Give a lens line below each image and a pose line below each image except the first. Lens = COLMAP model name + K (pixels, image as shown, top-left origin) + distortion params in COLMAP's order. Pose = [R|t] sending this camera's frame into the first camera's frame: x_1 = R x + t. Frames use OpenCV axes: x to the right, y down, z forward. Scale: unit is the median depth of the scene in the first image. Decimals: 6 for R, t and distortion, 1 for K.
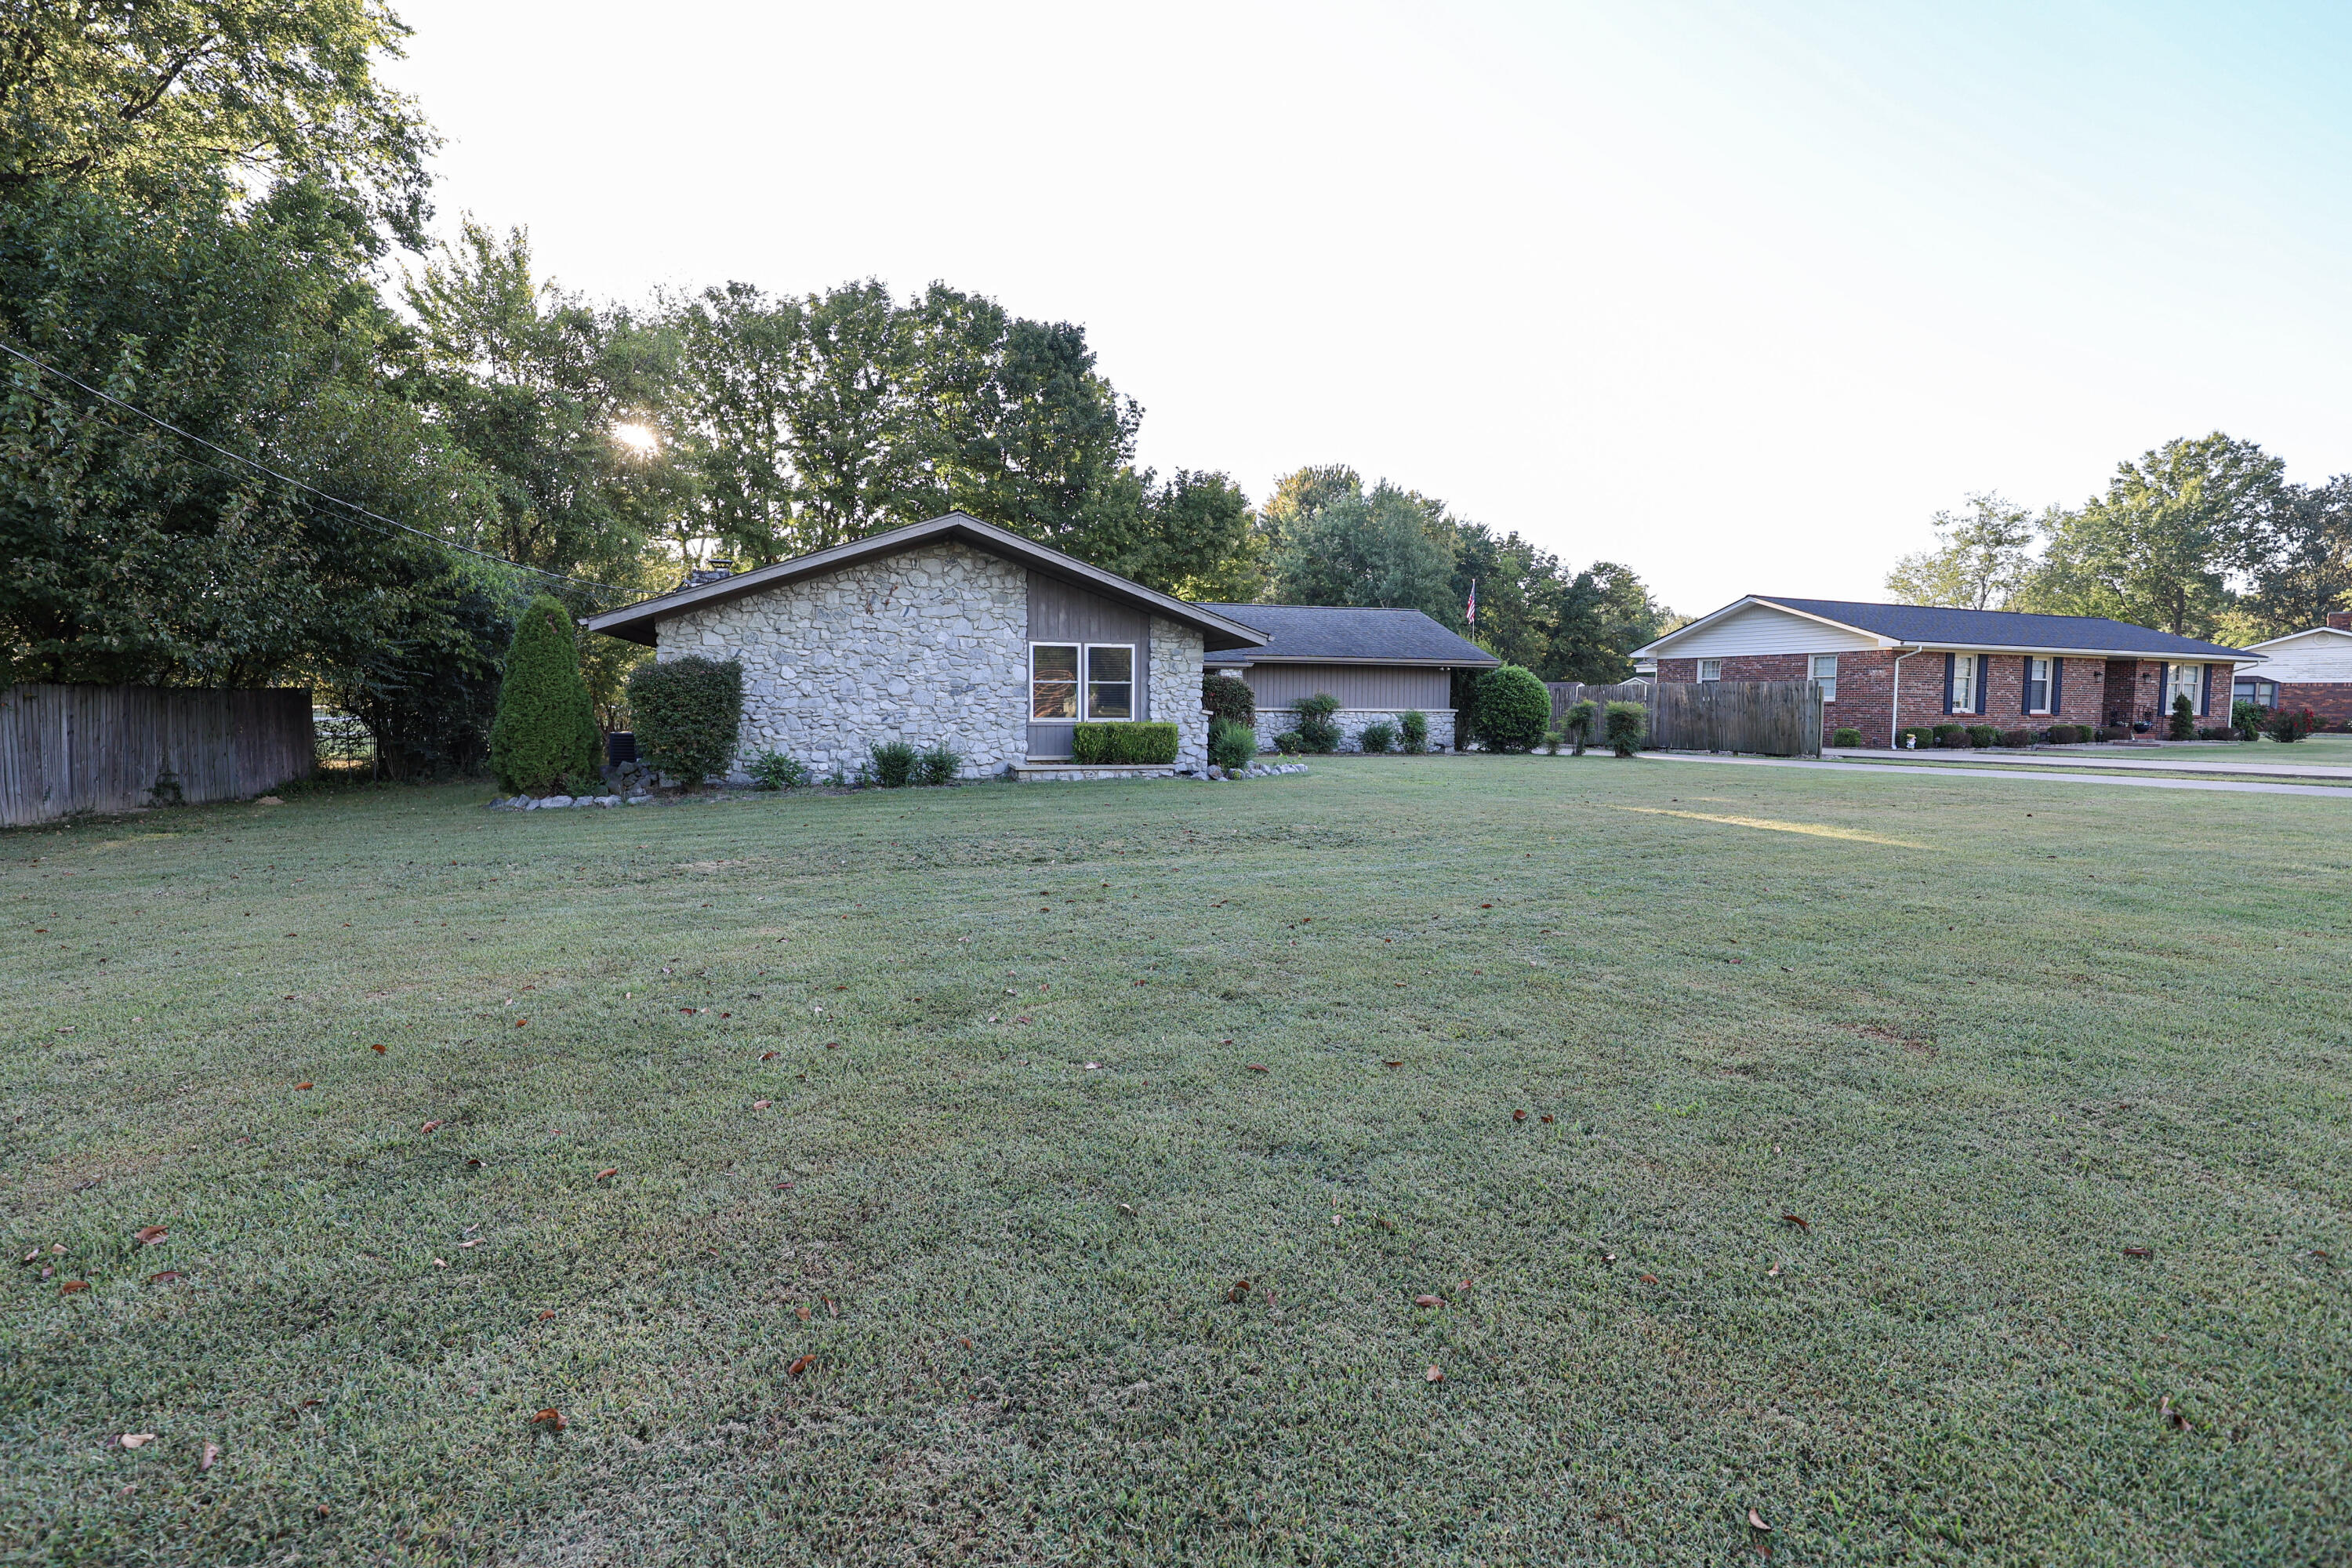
lens RADIAL K [[1056.0, 0, 1159.4], [0, 1056.0, 764.6], [0, 0, 1]] dist [-0.030134, 0.000292]
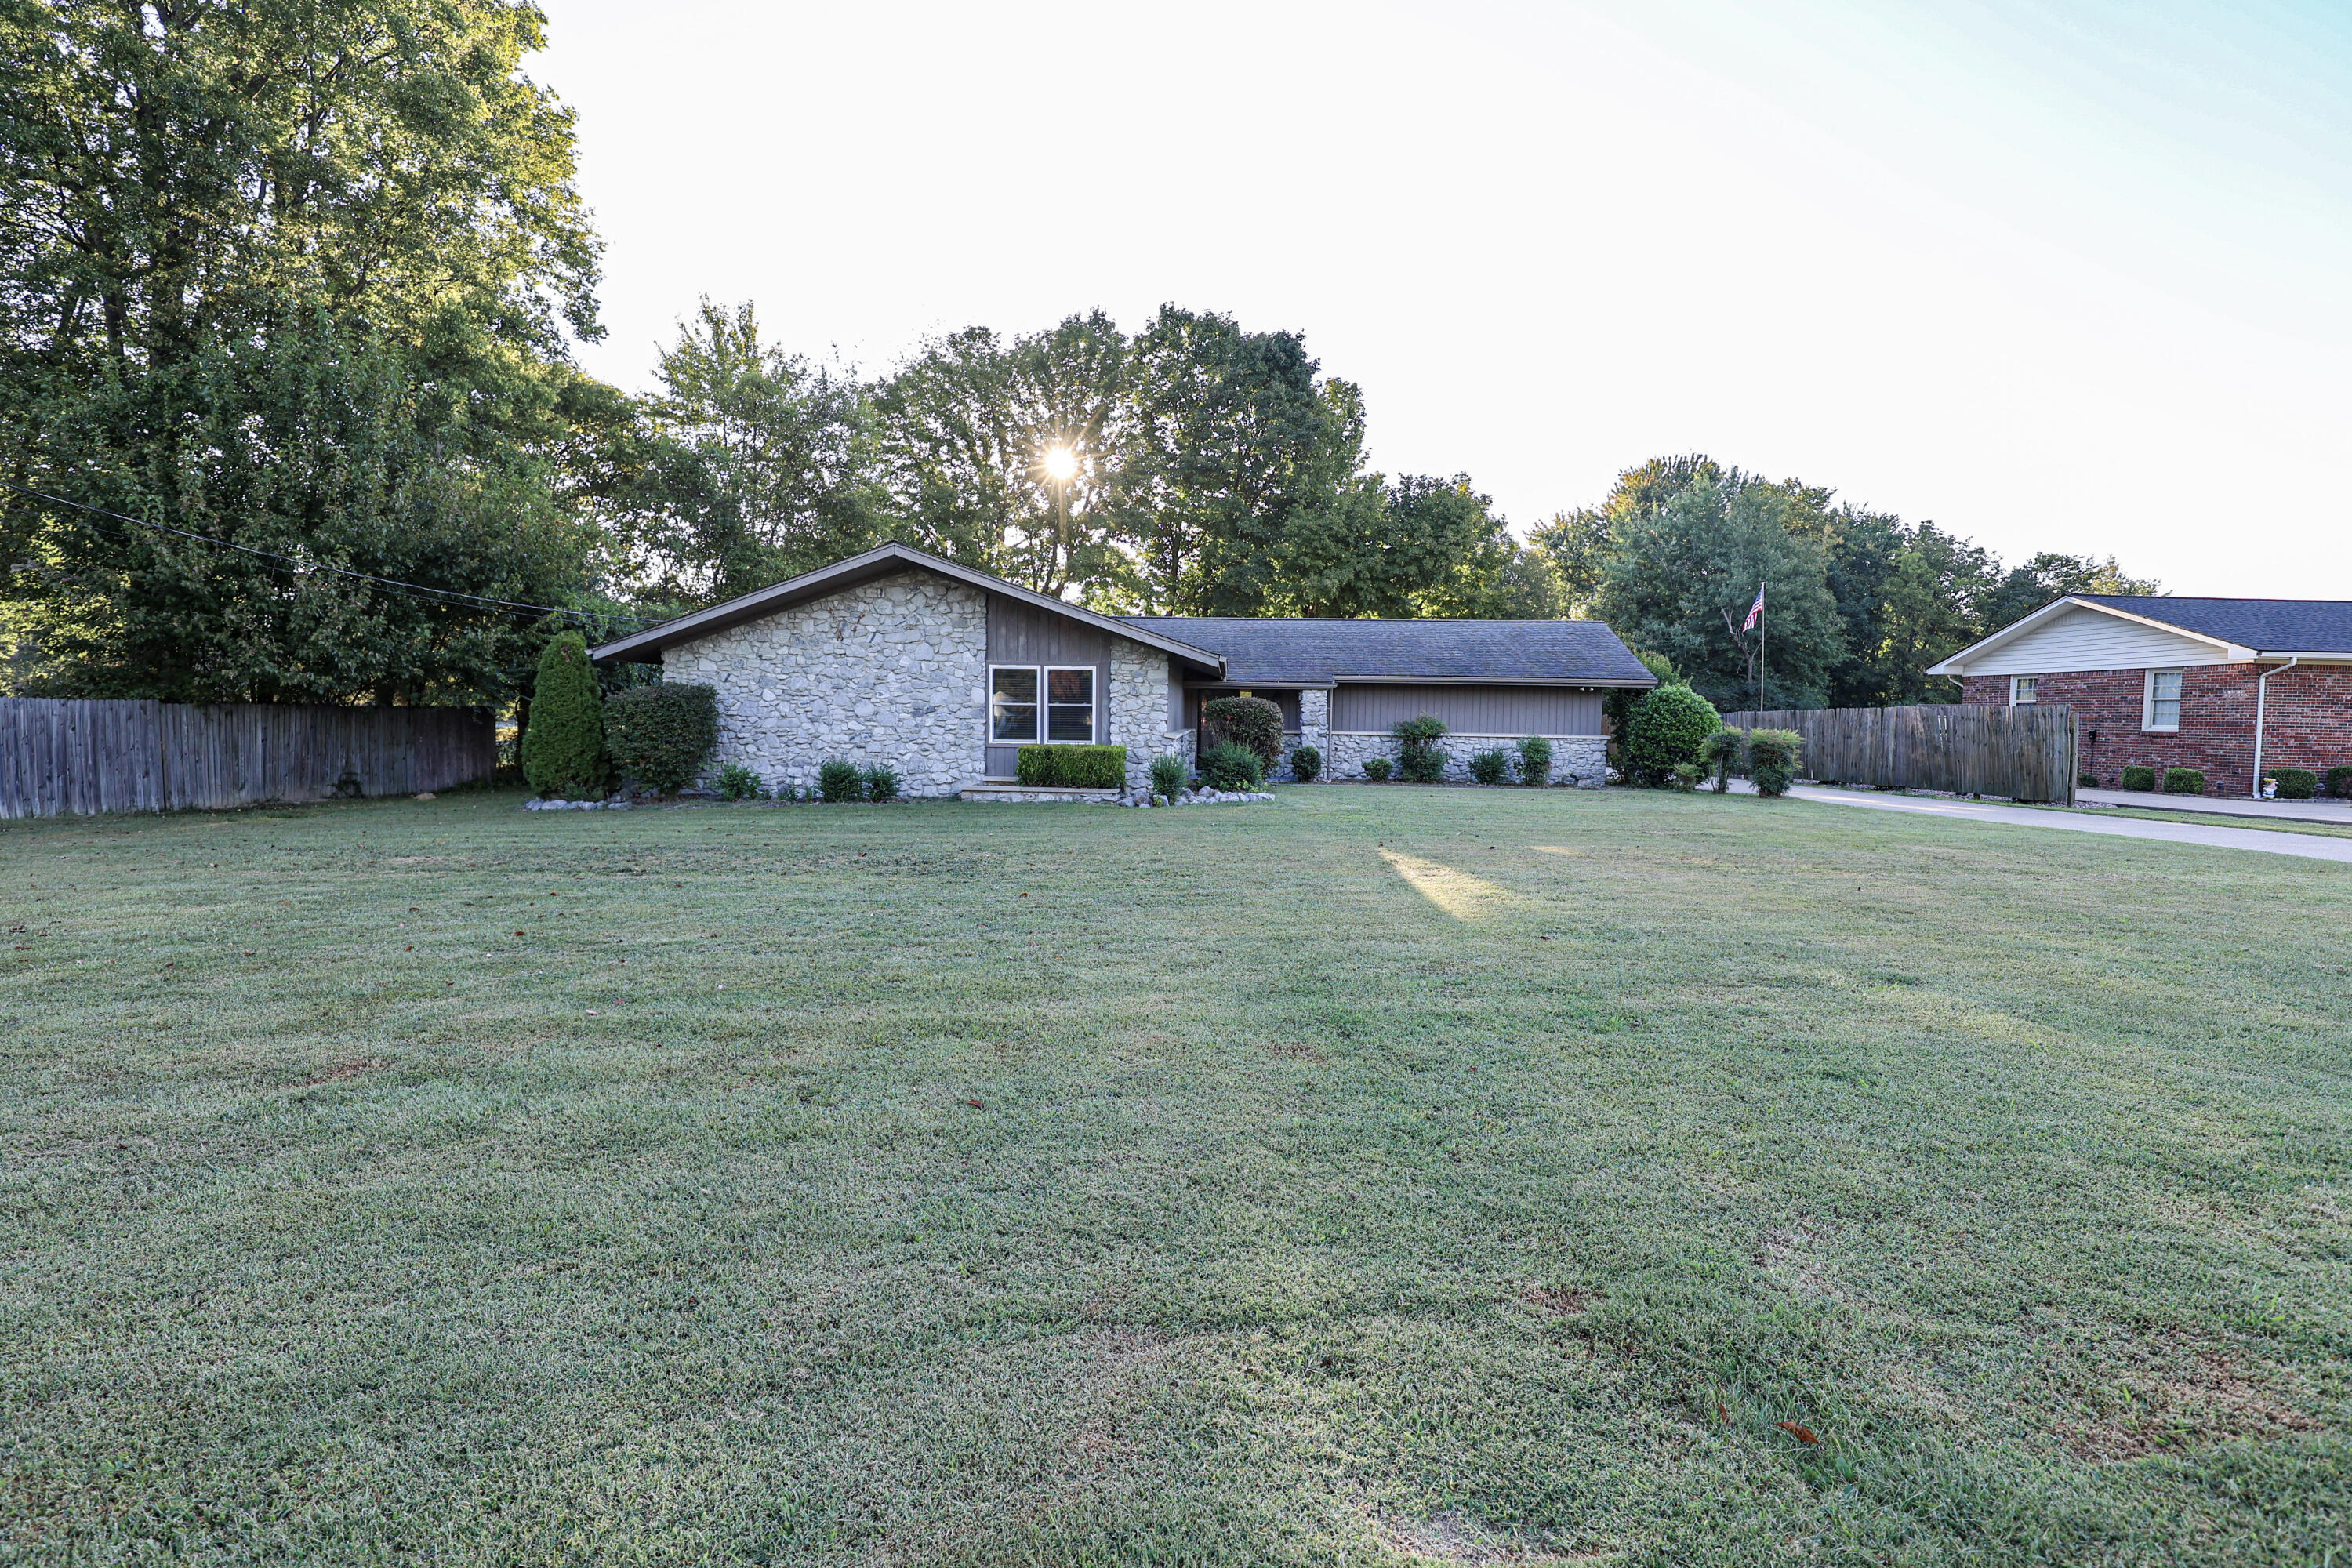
lens RADIAL K [[1091.1, 0, 1176.5], [0, 1091.1, 778.2], [0, 0, 1]] dist [-0.028116, 0.000256]
pose [[0.941878, 0.026208, -0.334932, 0.361492], [-0.028445, 0.999594, -0.001776, -0.008890], [0.334749, 0.011200, 0.942241, 0.060027]]
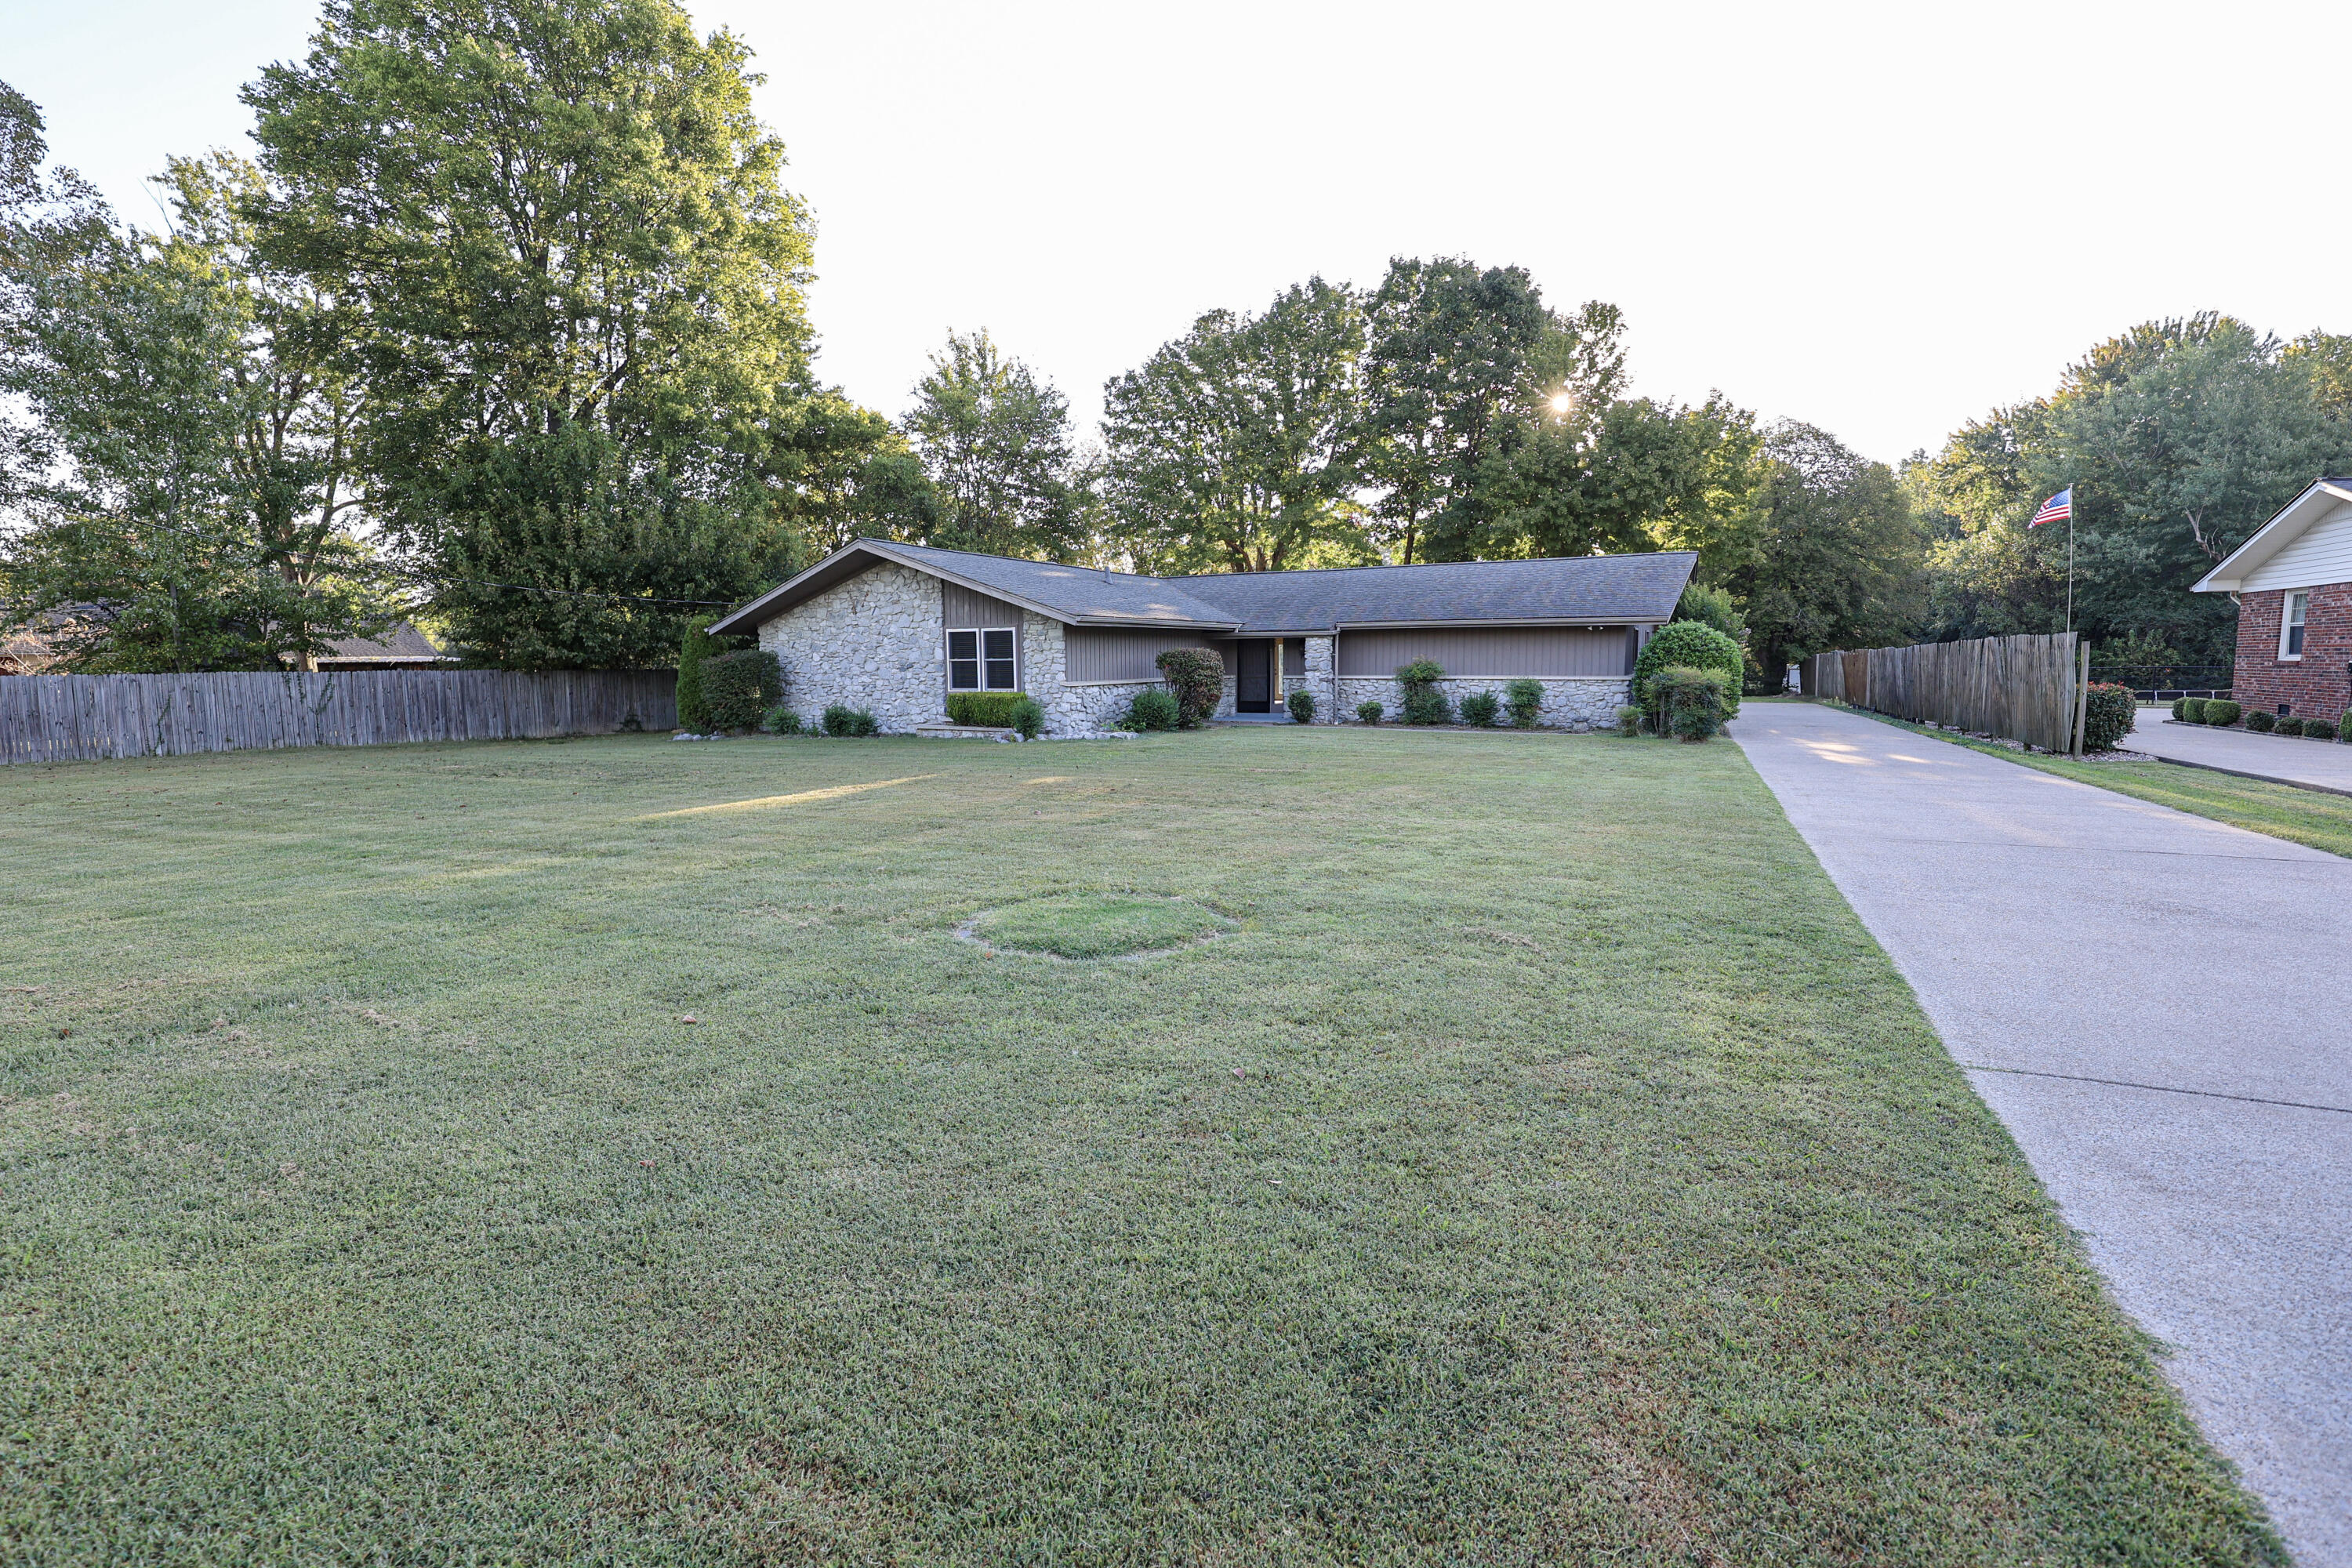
lens RADIAL K [[1051.7, 0, 1189.5], [0, 1051.7, 780.6], [0, 0, 1]] dist [-0.023778, -0.000126]
pose [[0.715886, 0.068317, -0.694867, 0.890671], [-0.029812, 0.997285, 0.067336, -0.024197], [0.697581, -0.027490, 0.715979, 0.252915]]
